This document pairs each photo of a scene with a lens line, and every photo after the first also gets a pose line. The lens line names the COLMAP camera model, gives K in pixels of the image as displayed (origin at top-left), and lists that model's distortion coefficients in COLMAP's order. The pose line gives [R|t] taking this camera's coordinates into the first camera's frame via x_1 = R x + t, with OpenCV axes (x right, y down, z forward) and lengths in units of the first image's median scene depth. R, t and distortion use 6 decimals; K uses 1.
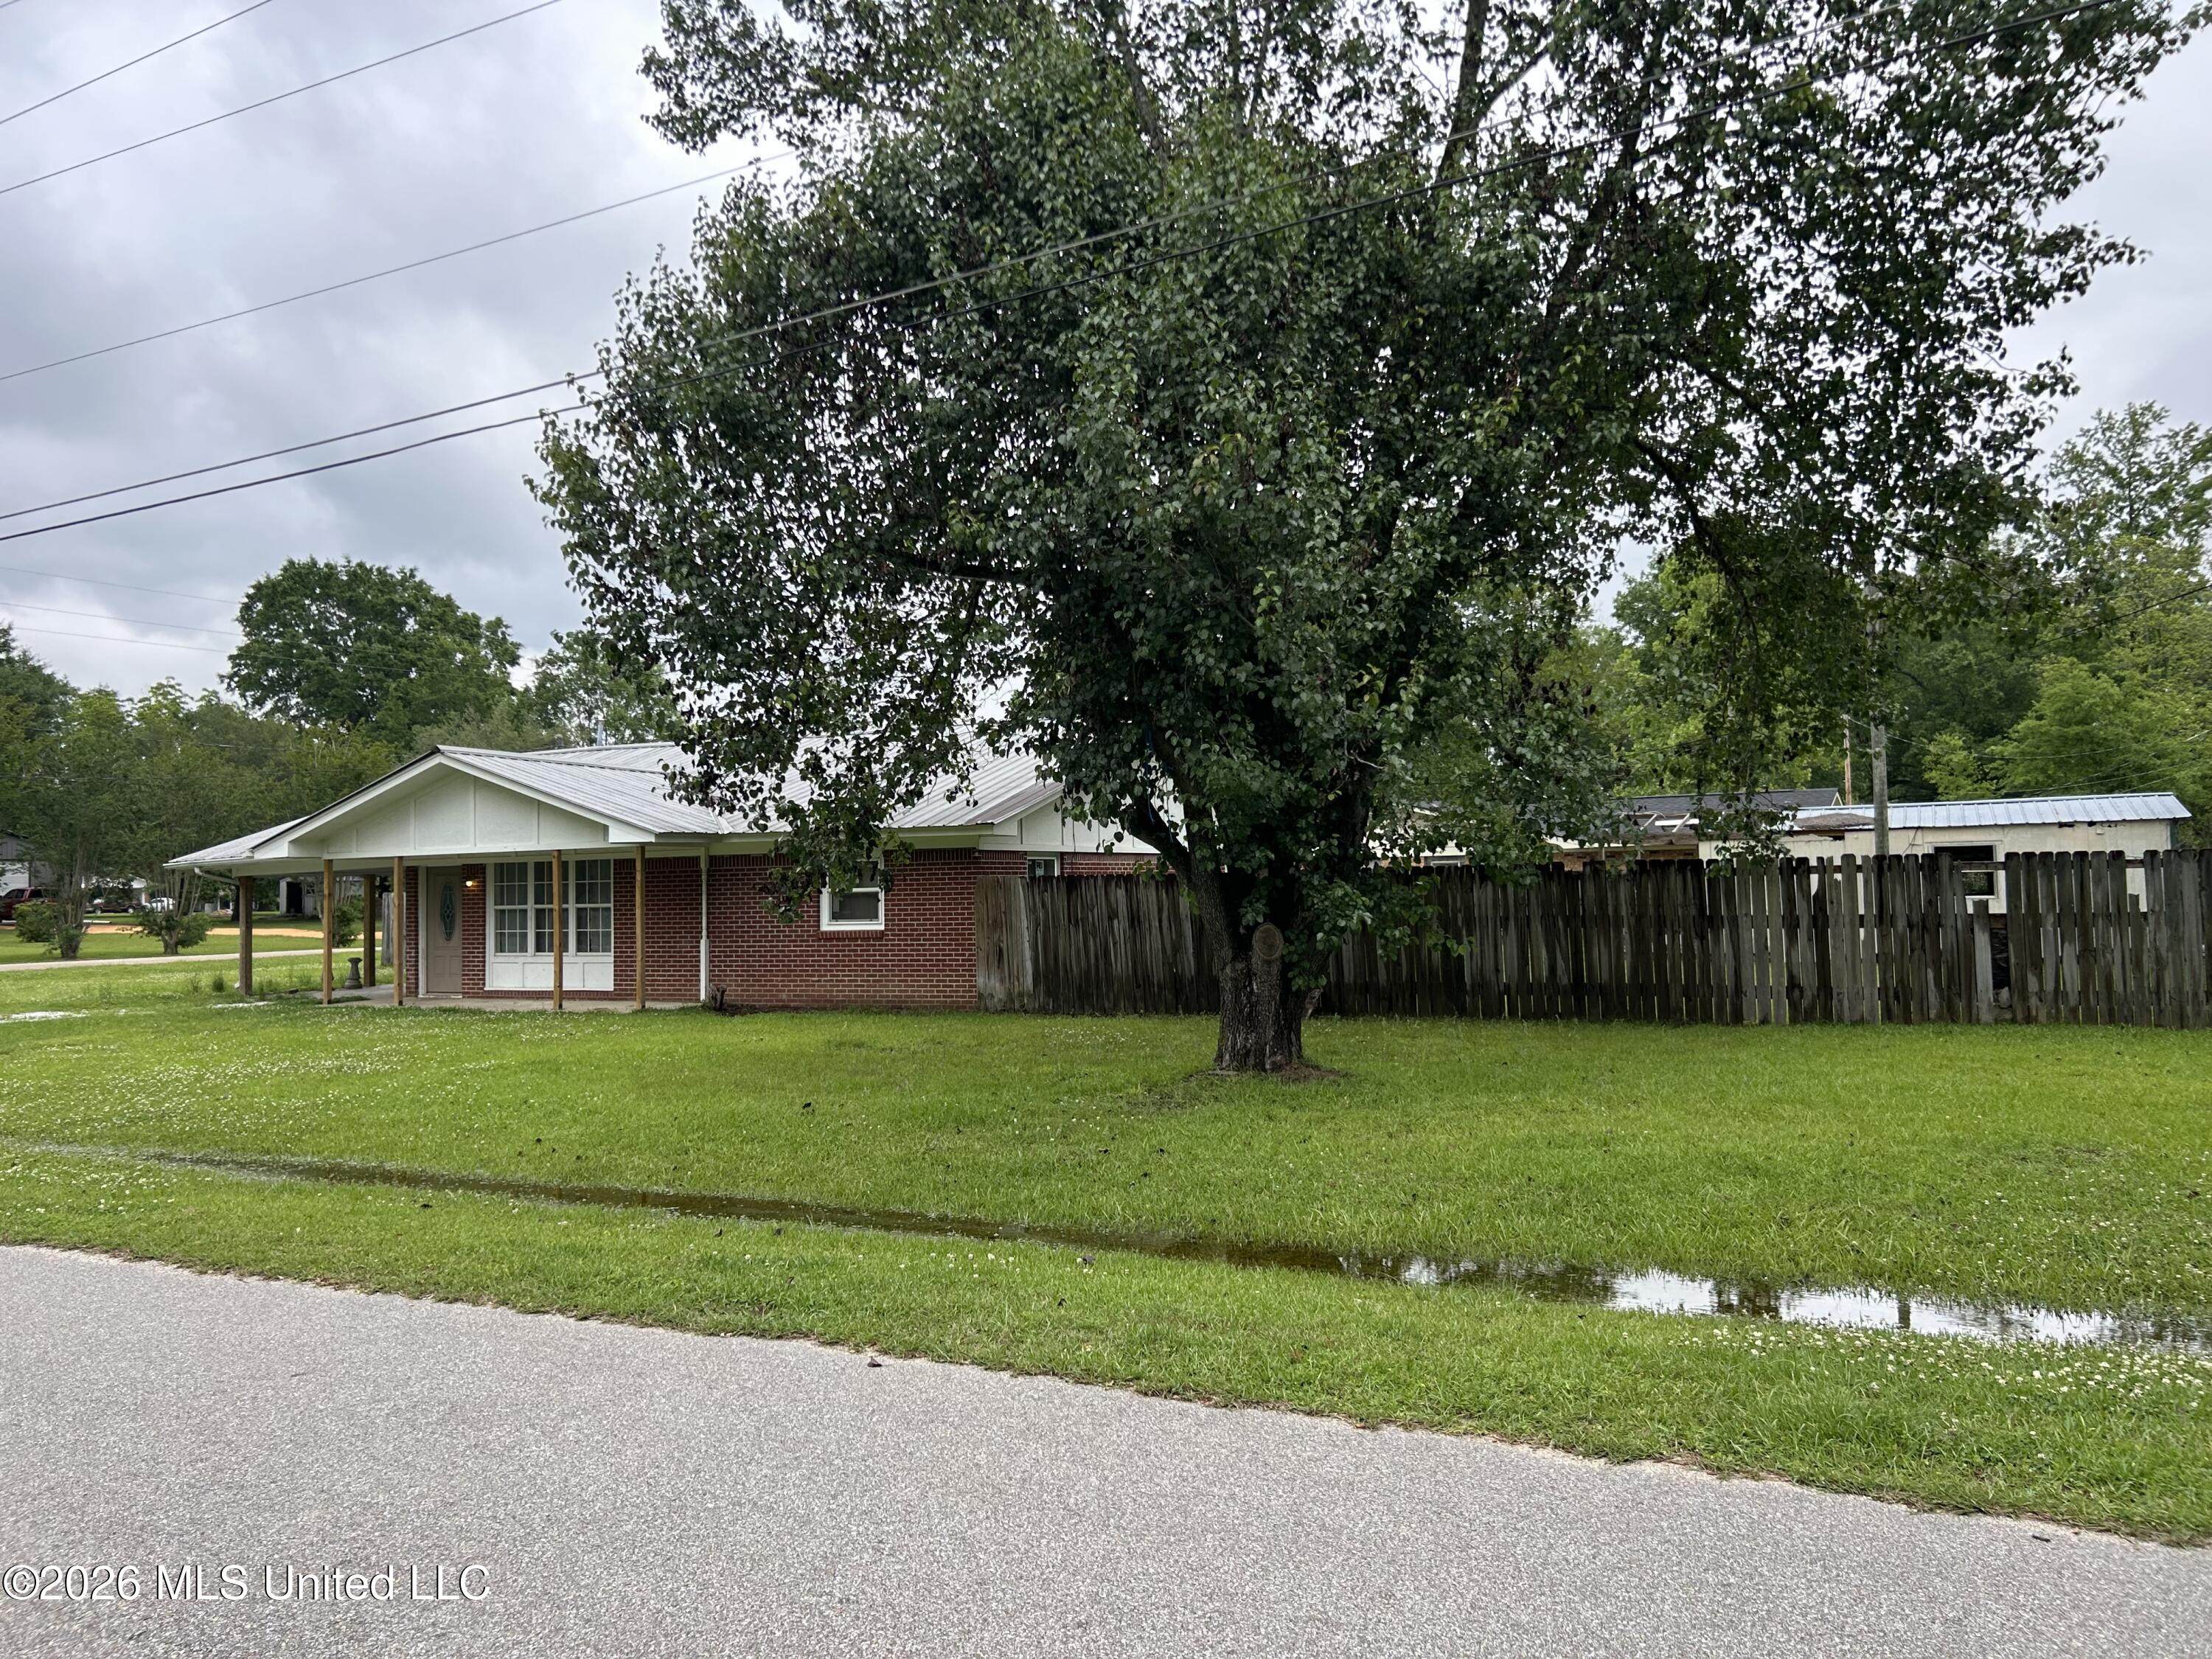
lens RADIAL K [[1658.7, 0, 1115.4], [0, 1658.7, 808.7], [0, 0, 1]] dist [0.065034, -0.071180]
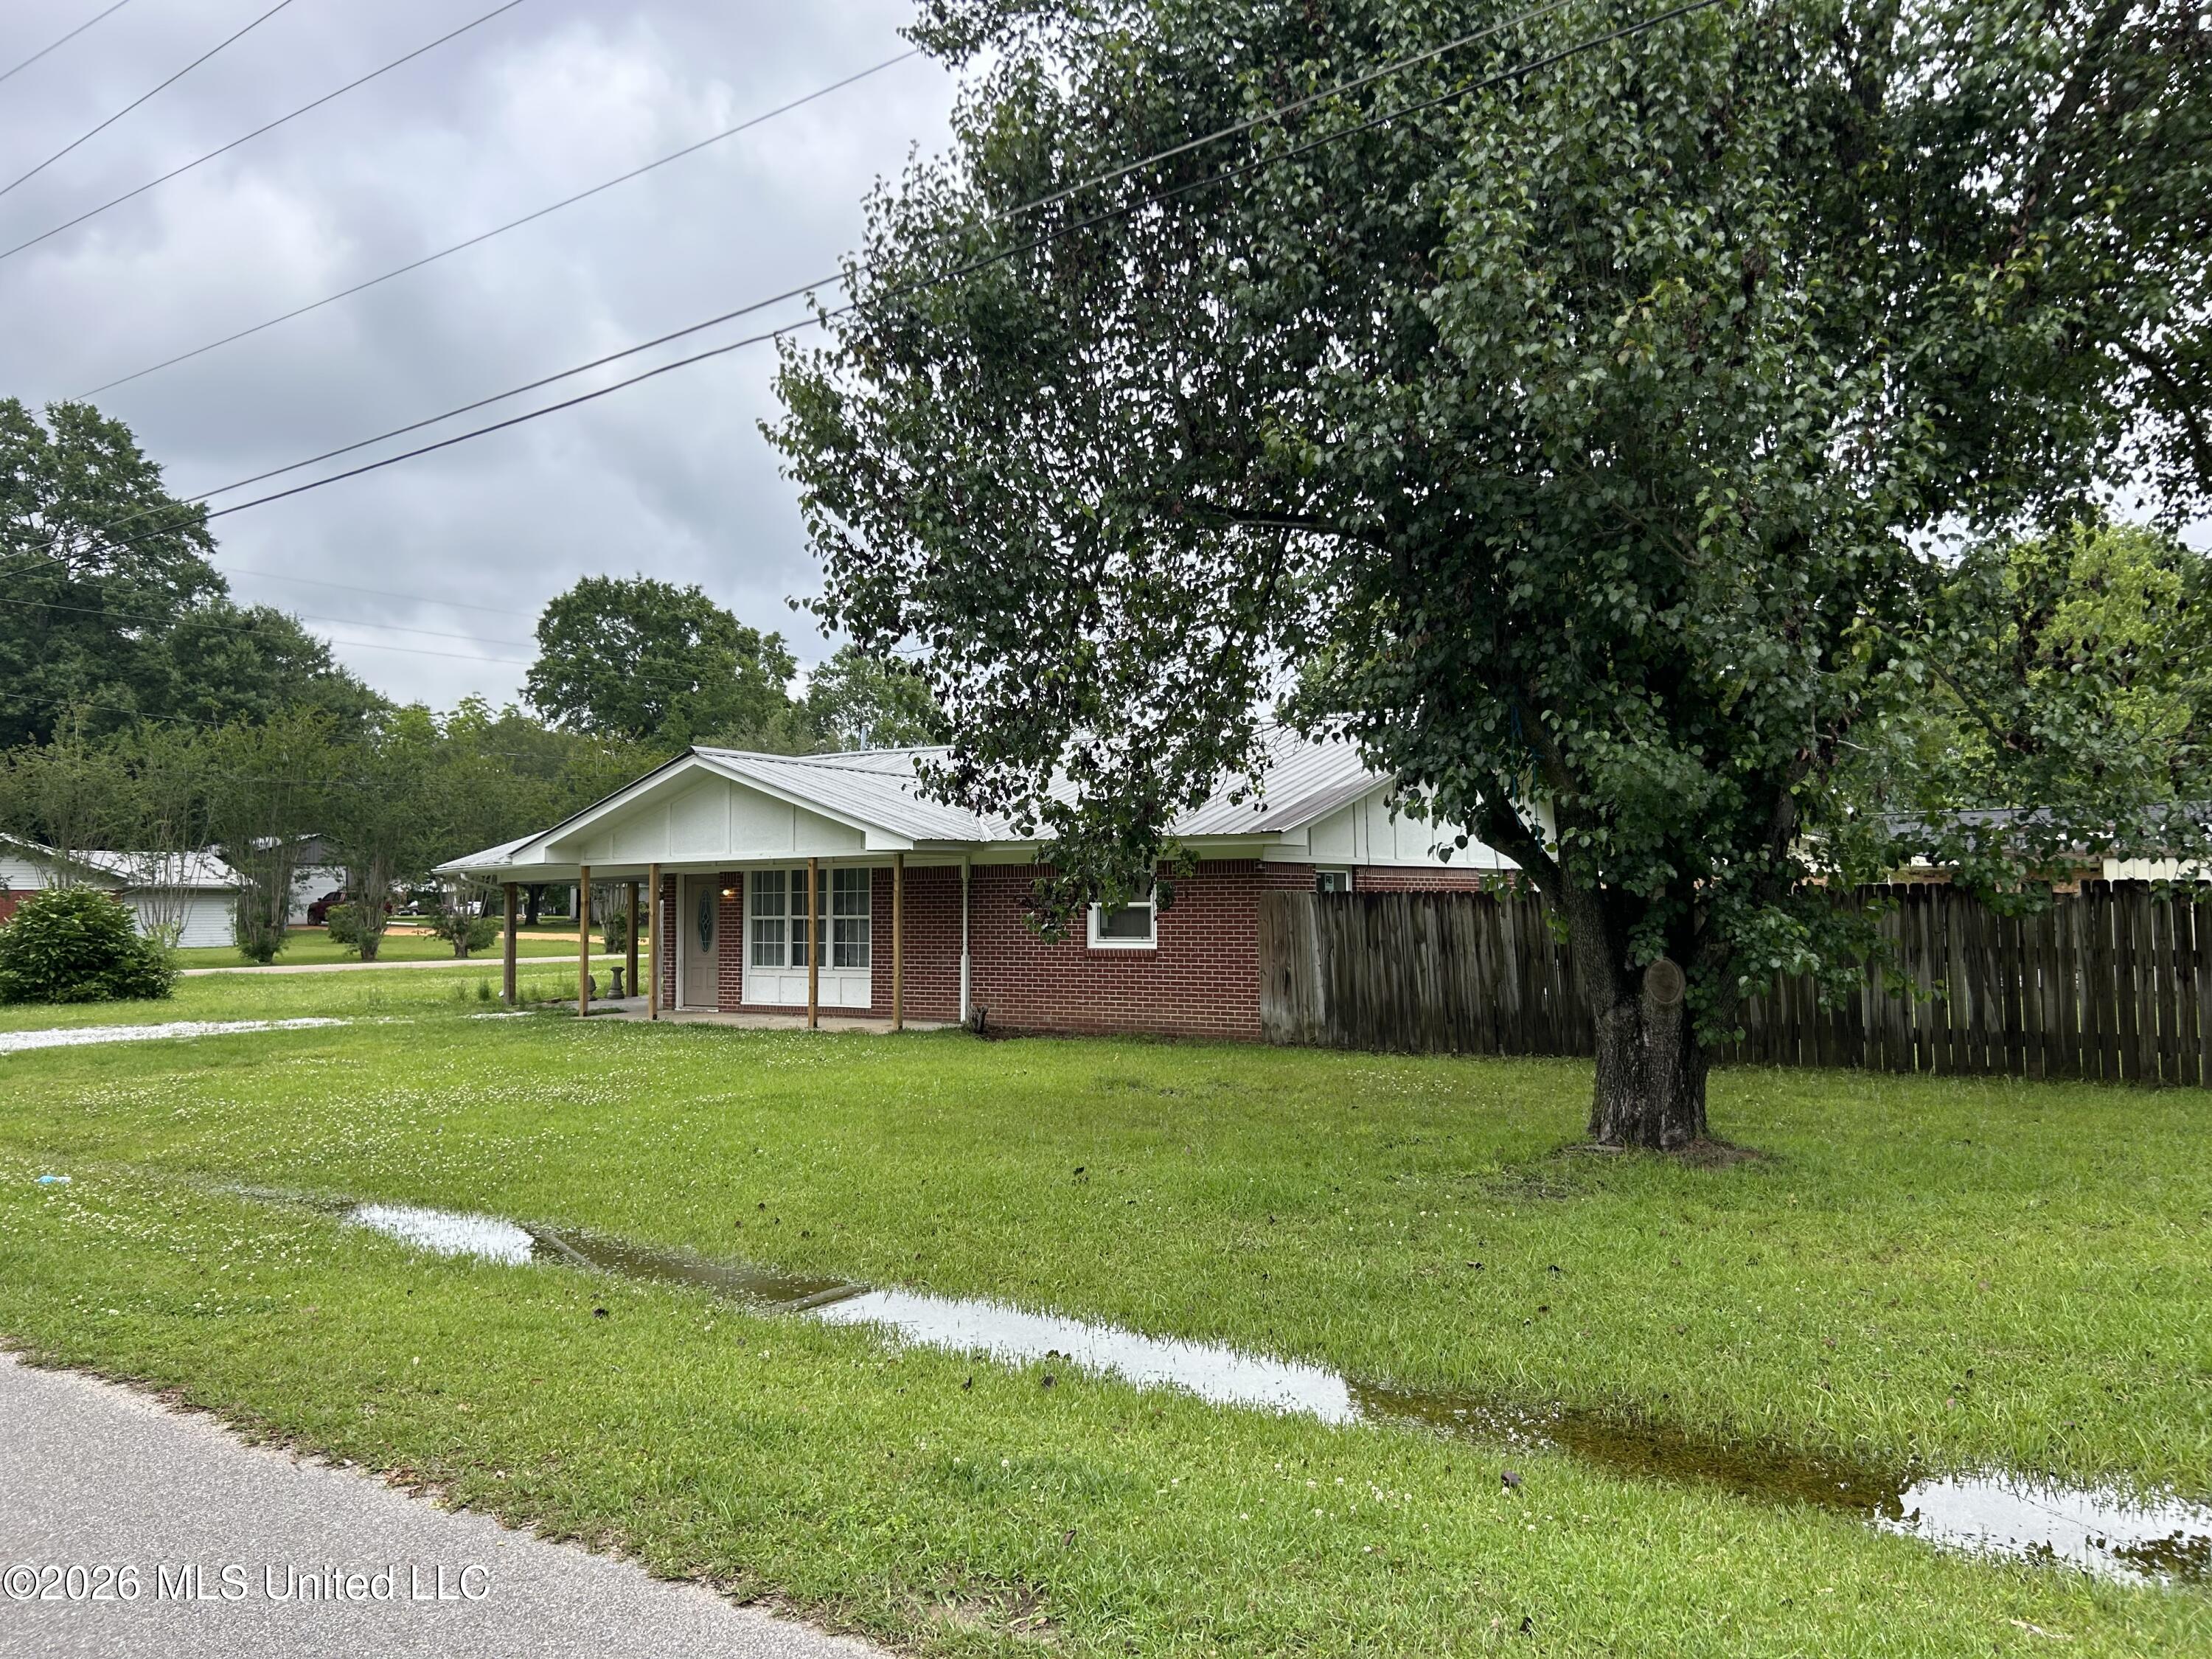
lens RADIAL K [[1658.7, 0, 1141.3], [0, 1658.7, 816.9], [0, 0, 1]] dist [0.065034, -0.071180]
pose [[0.990266, 0.004505, -0.139115, -0.028496], [-0.004951, 0.999984, -0.002857, 0.004701], [0.139100, 0.003518, 0.990272, 0.132354]]
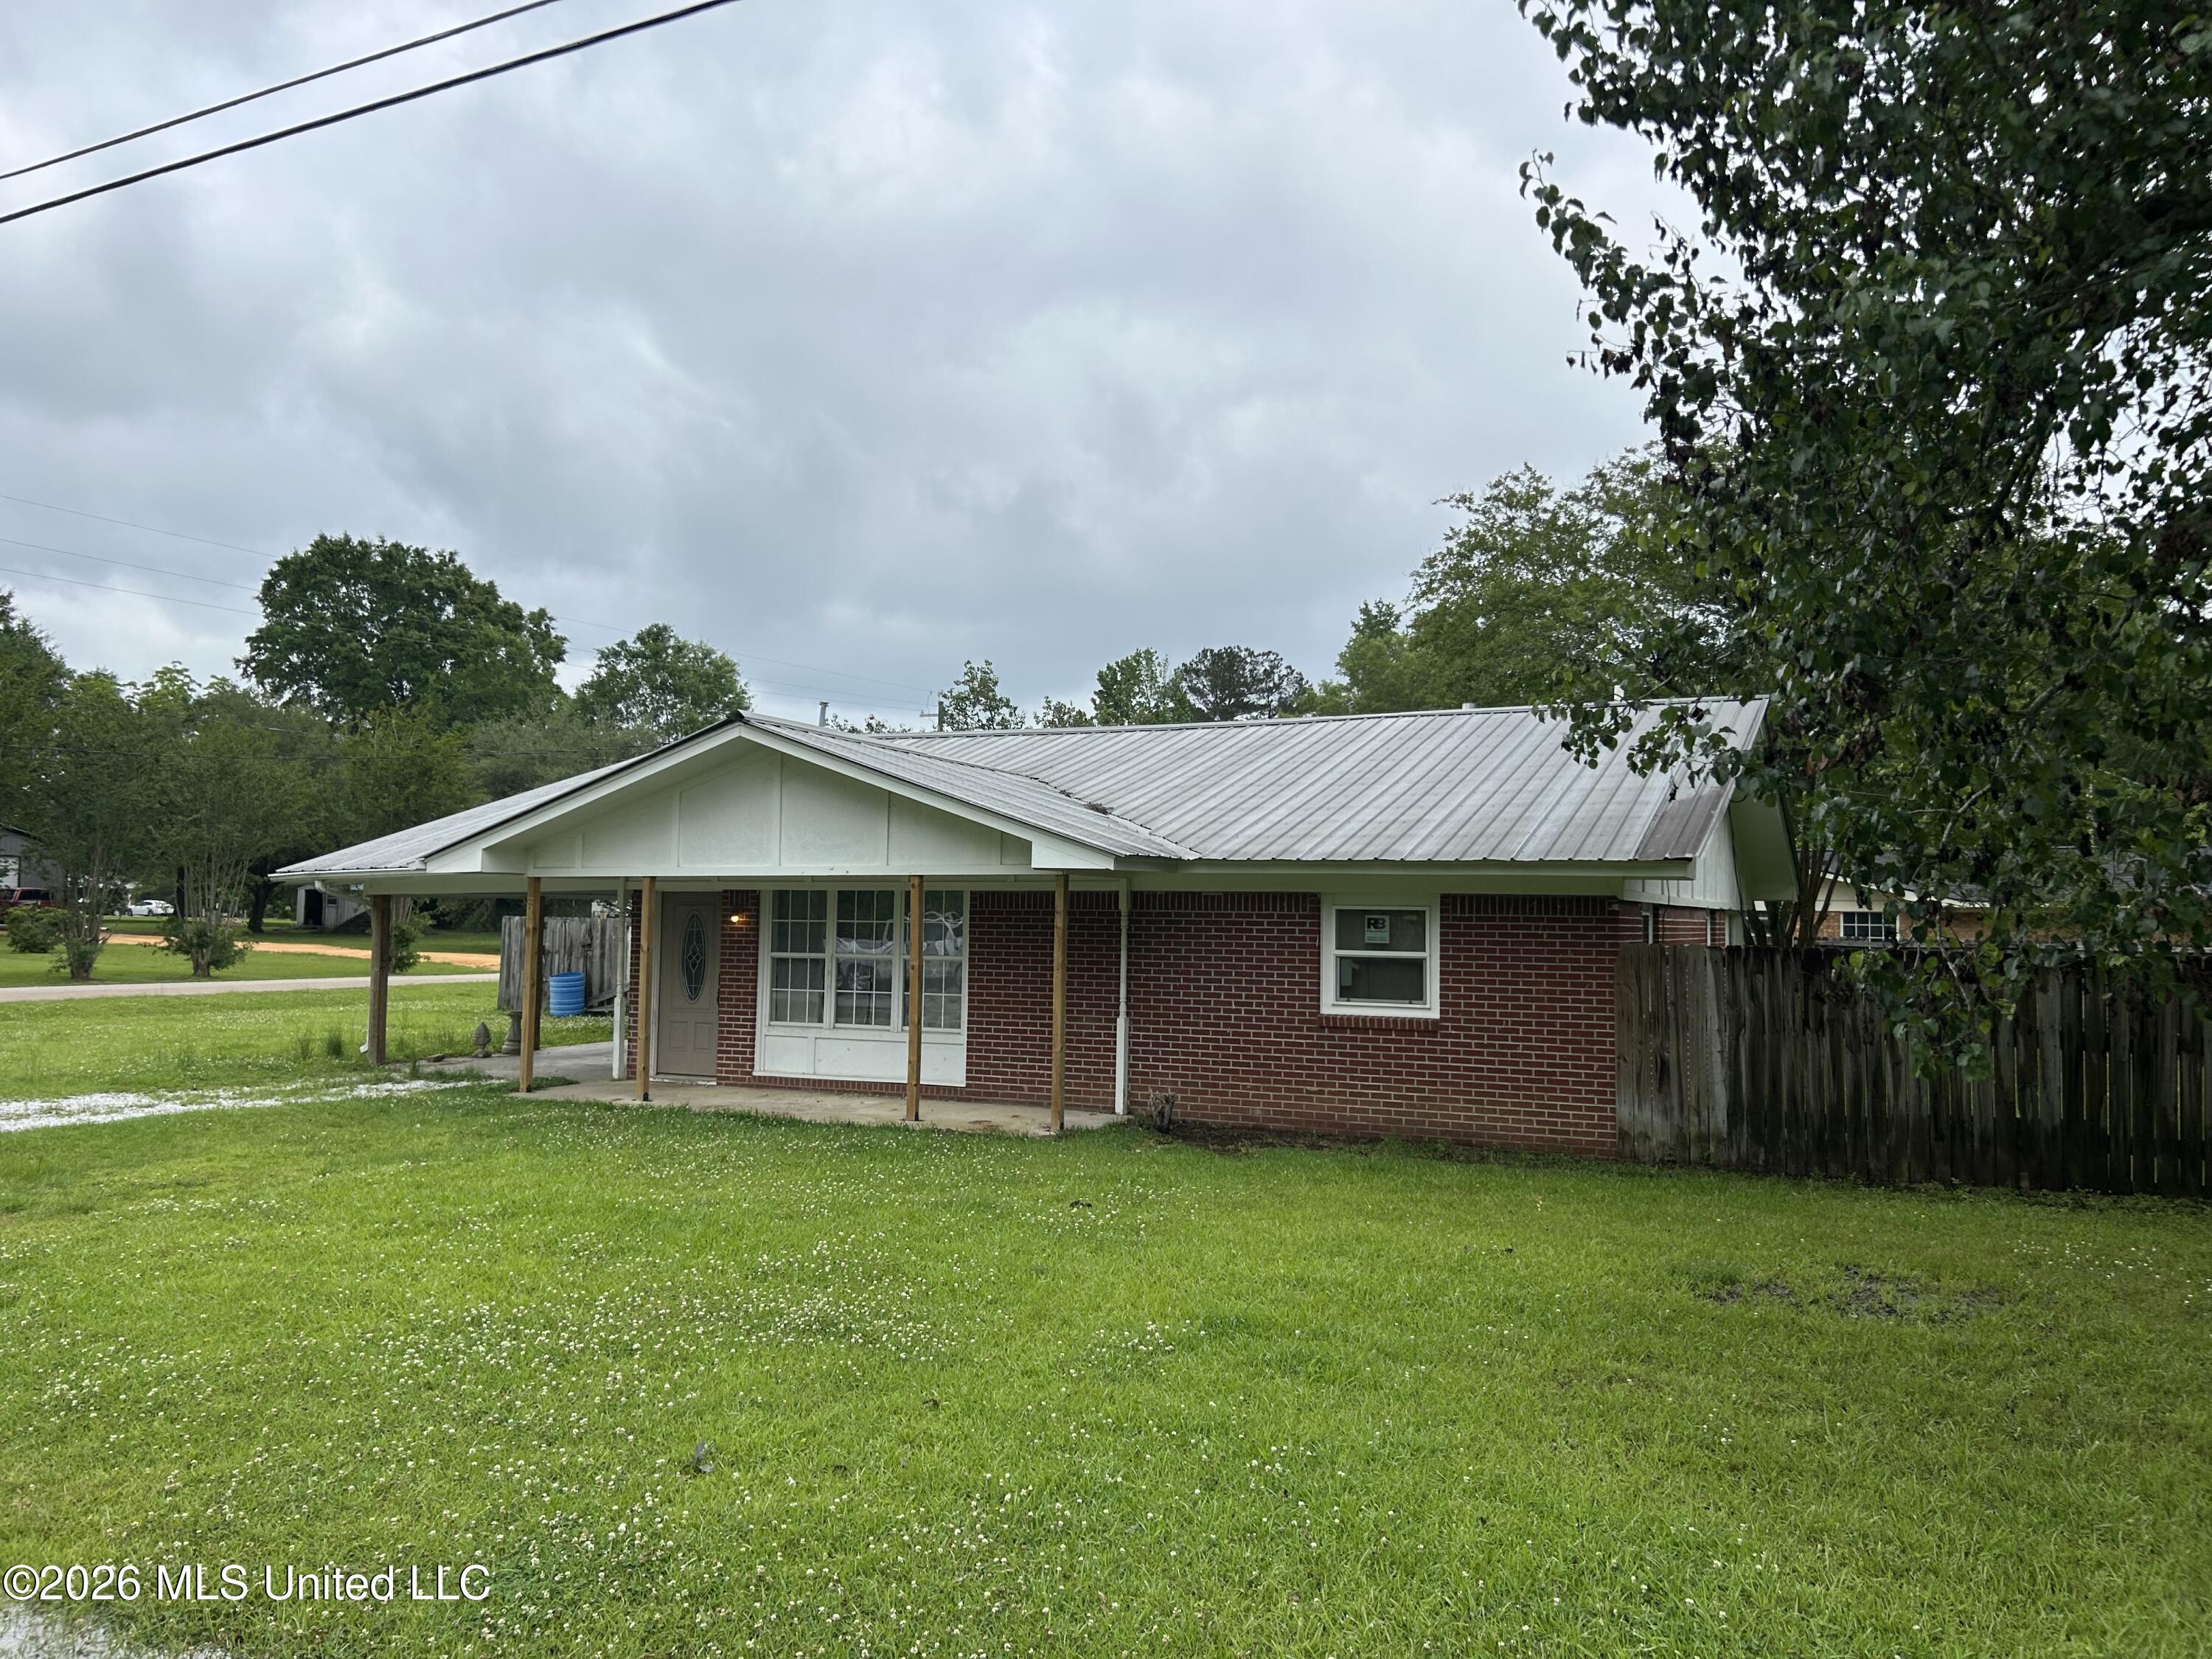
lens RADIAL K [[1658.7, 0, 1132.2], [0, 1658.7, 829.8], [0, 0, 1]] dist [0.065034, -0.071180]
pose [[0.999212, 0.034808, 0.019066, -0.341599], [-0.034679, 0.999373, -0.007076, 0.010889], [-0.019300, 0.006409, 0.999793, 0.451777]]
